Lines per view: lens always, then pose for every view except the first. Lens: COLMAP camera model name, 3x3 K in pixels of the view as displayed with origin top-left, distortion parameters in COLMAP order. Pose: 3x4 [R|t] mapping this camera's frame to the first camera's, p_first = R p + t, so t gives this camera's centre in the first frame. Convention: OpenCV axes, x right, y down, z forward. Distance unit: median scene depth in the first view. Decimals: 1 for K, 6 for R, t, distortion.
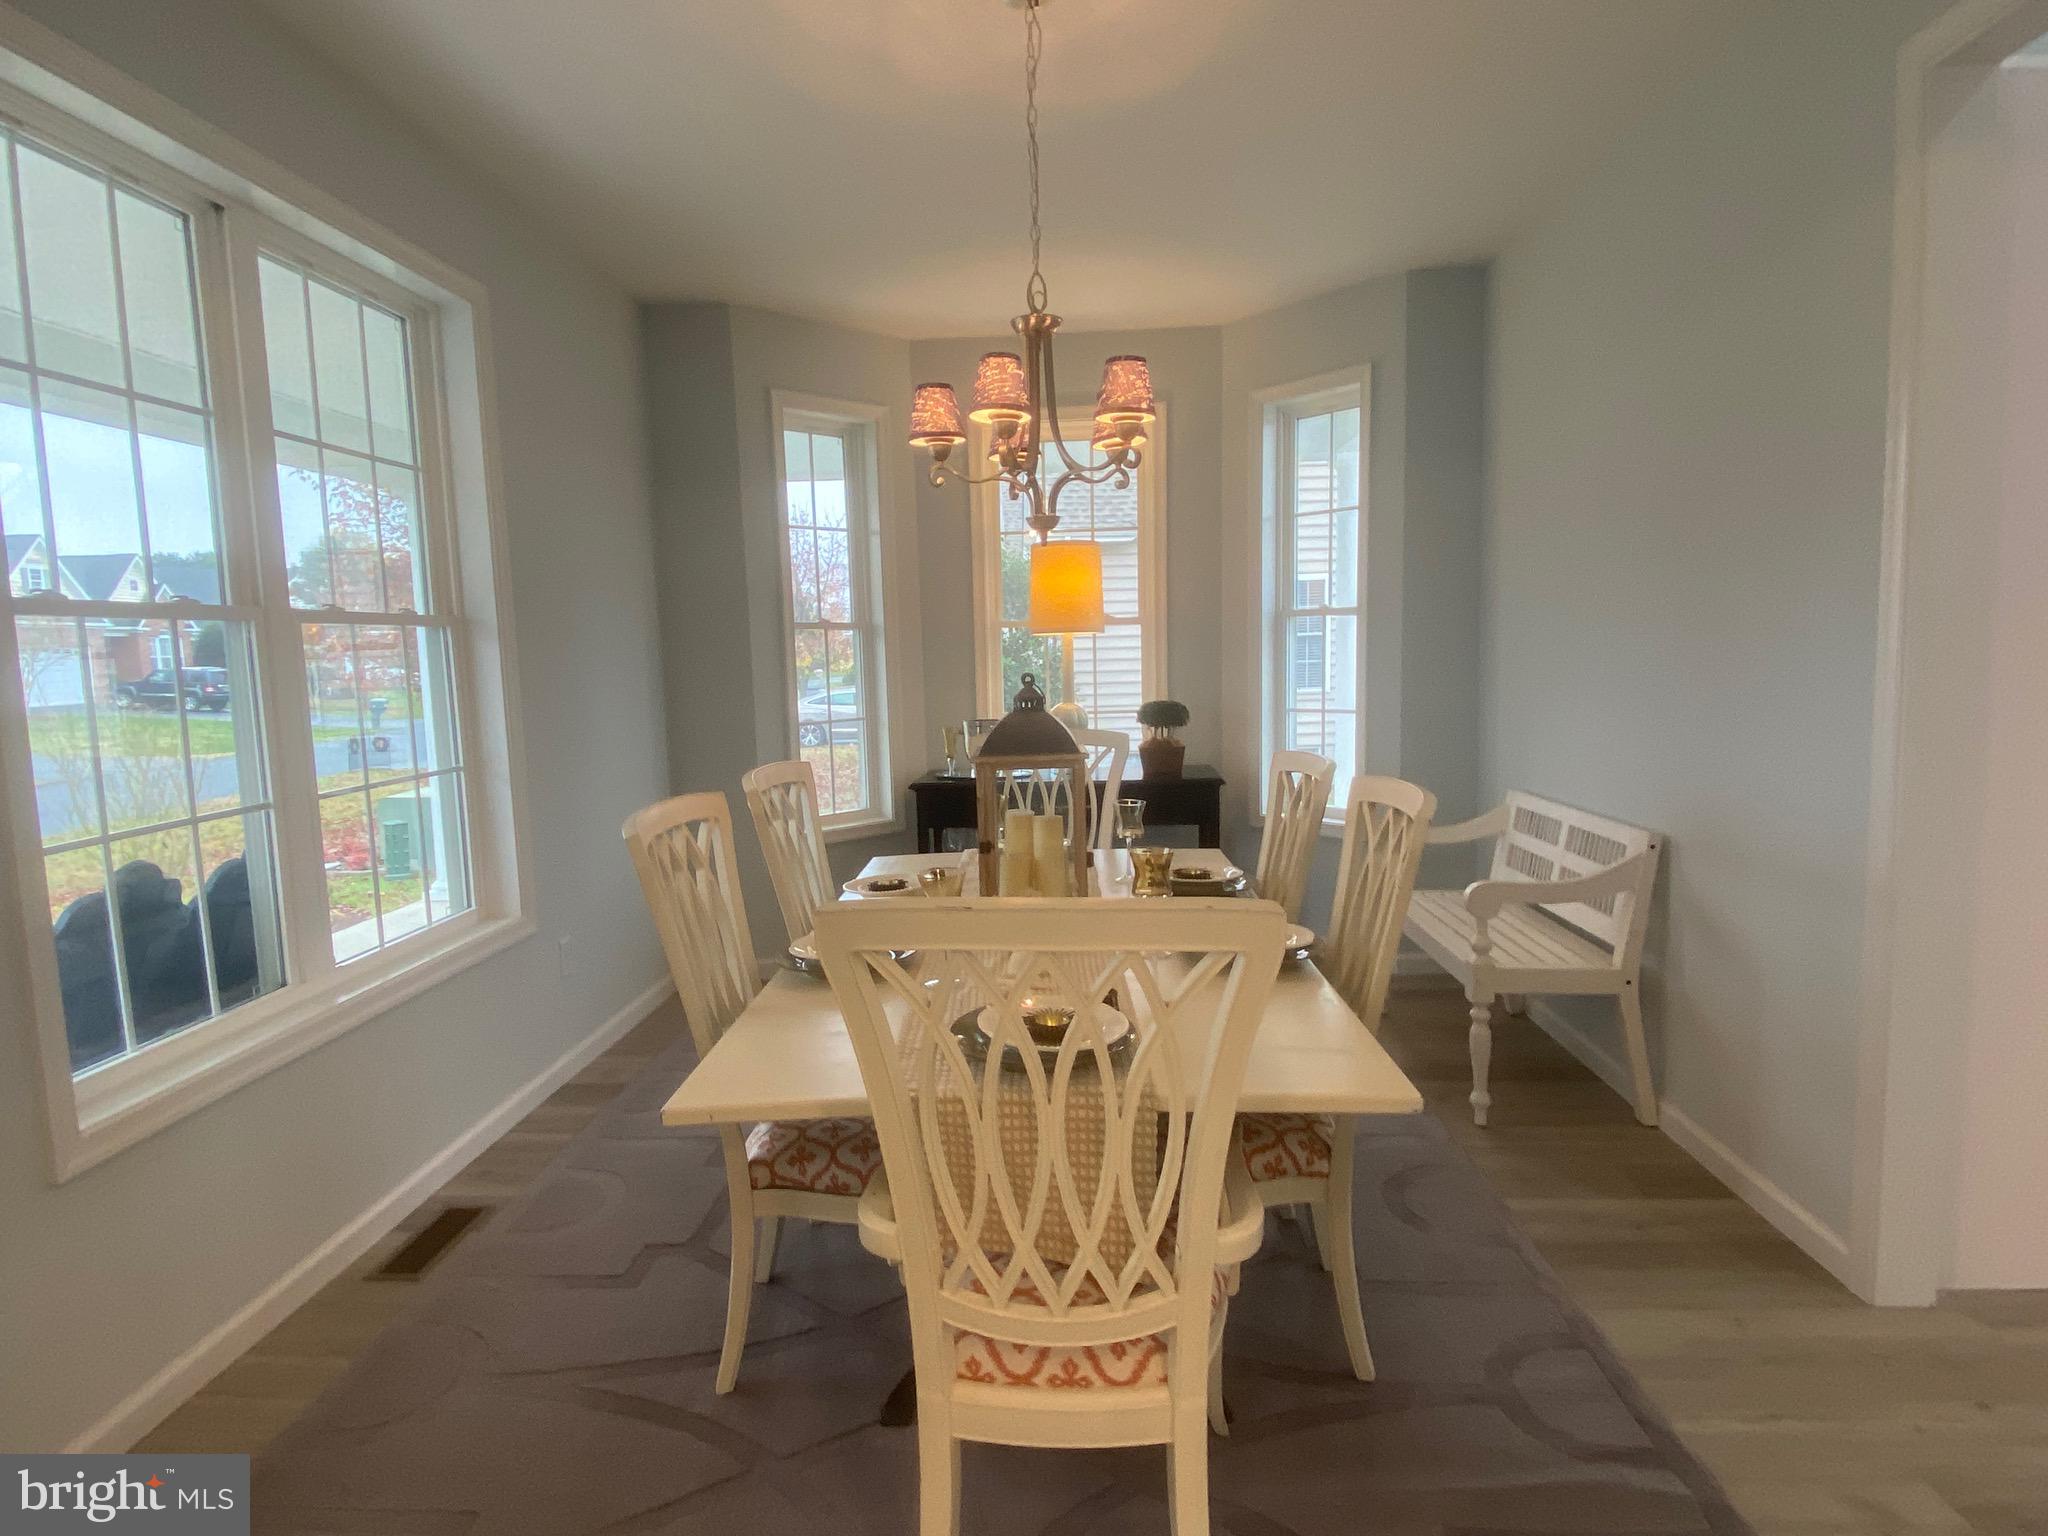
lens RADIAL K [[1094.5, 0, 1043.1], [0, 1094.5, 774.9], [0, 0, 1]] dist [0.000313, -0.000760]
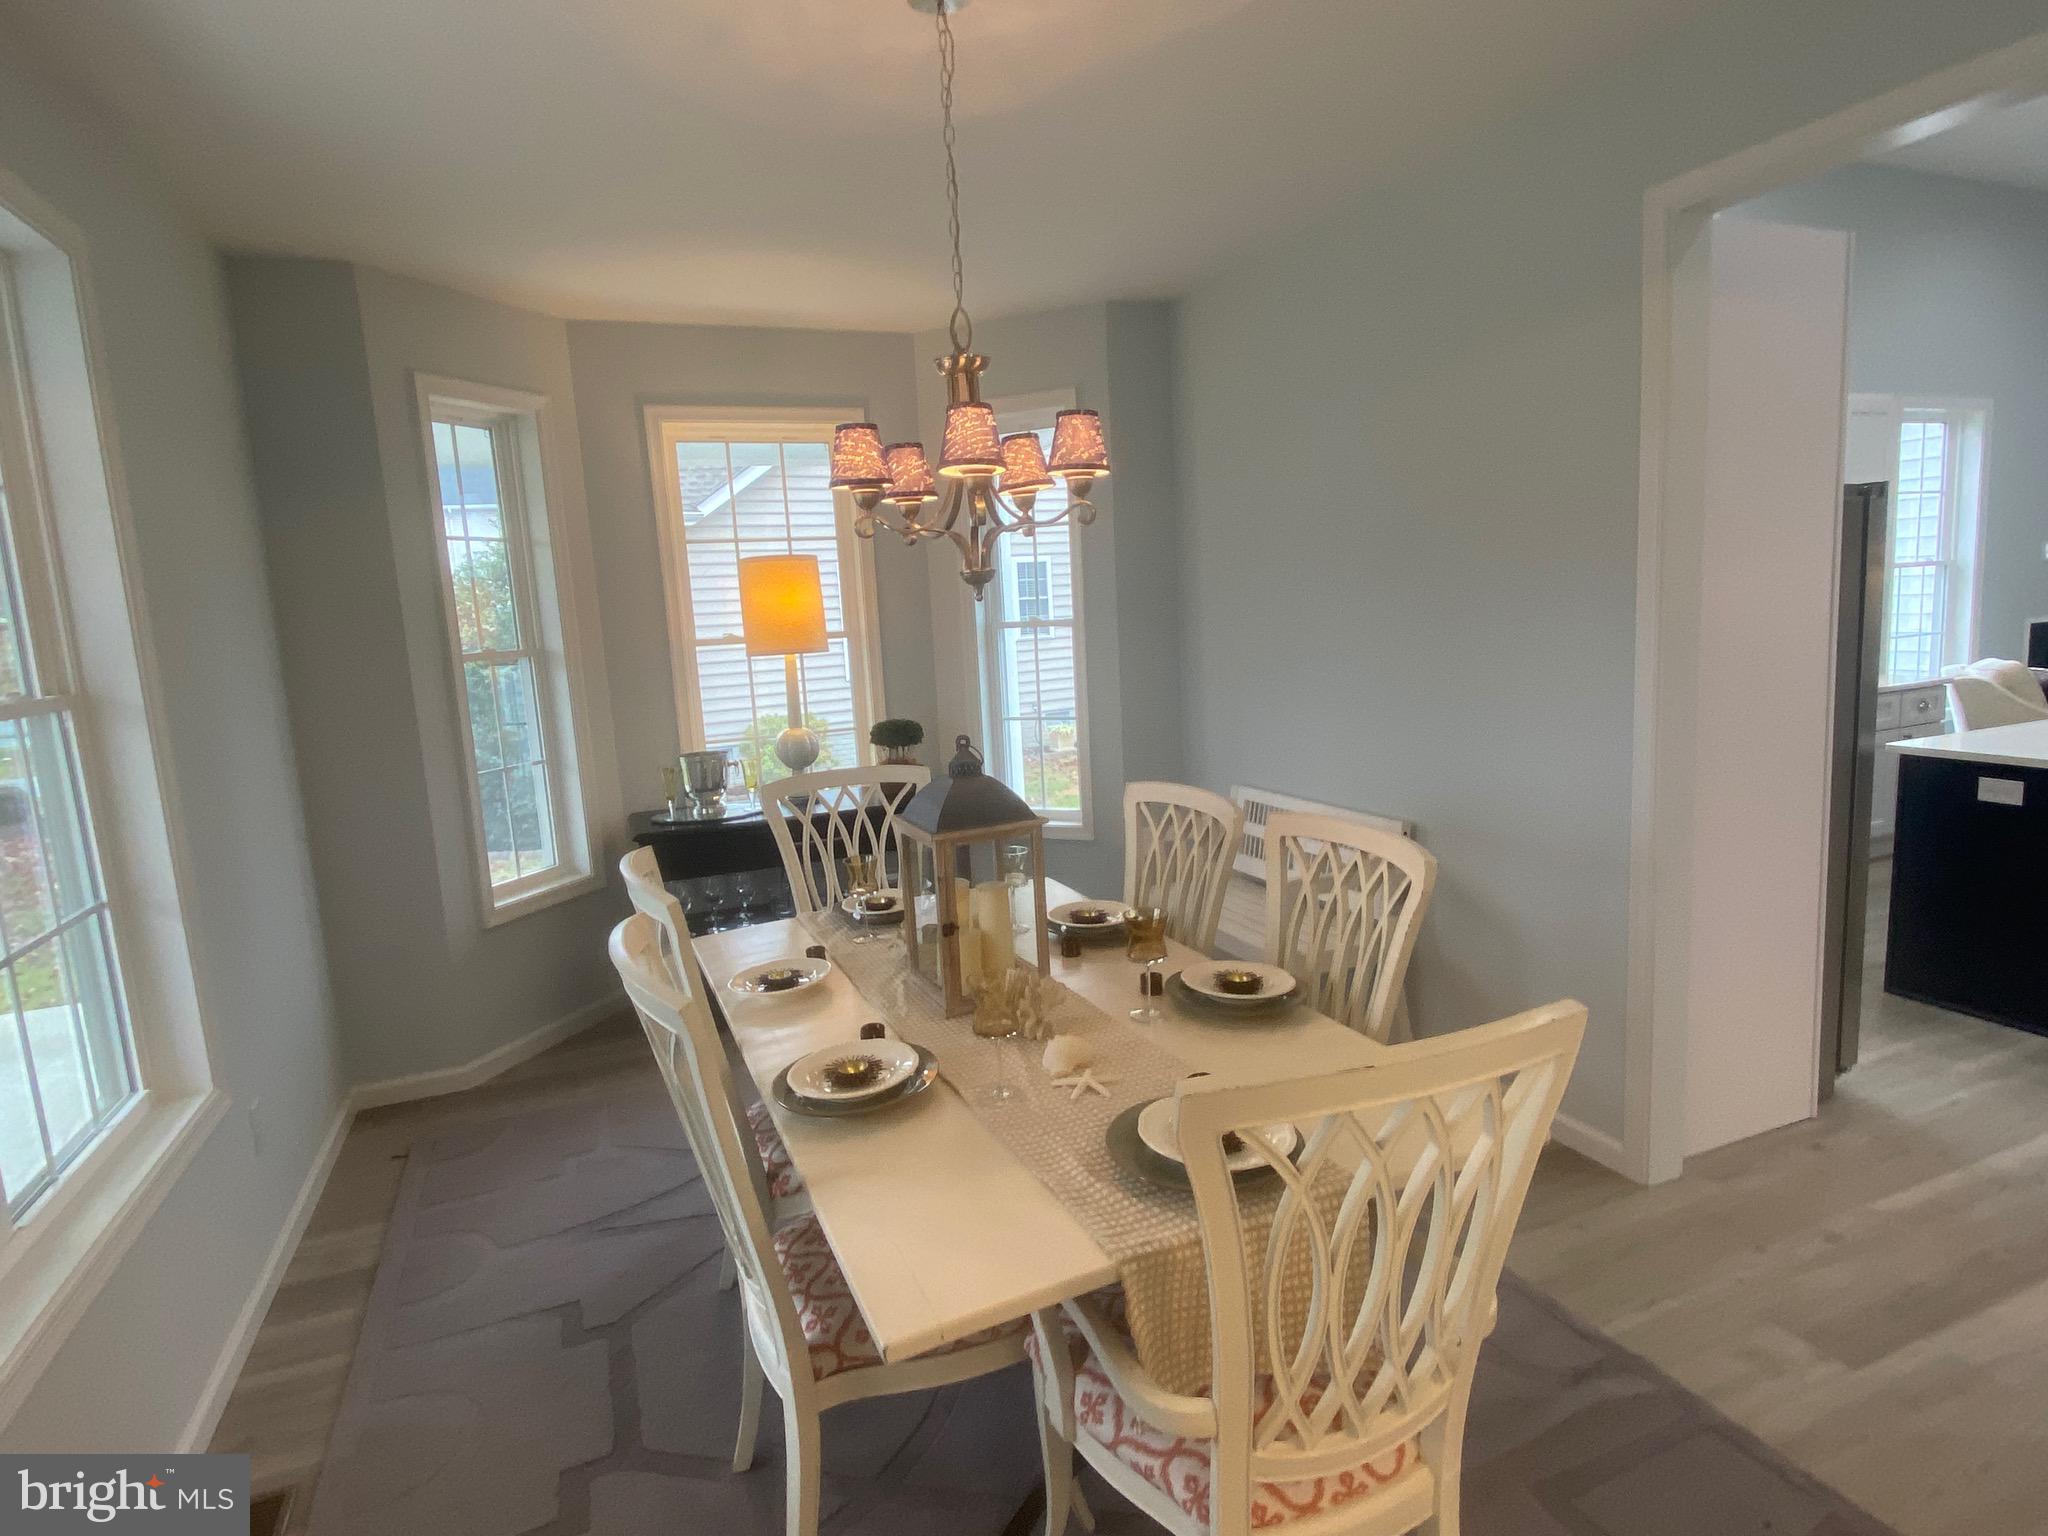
lens RADIAL K [[1094.5, 0, 1018.9], [0, 1094.5, 770.2], [0, 0, 1]] dist [0.000313, -0.000760]
pose [[0.907953, -0.088434, 0.409635, -0.336017], [0.078781, 0.996072, 0.040419, -0.093331], [-0.411600, -0.004427, 0.911354, 0.122041]]
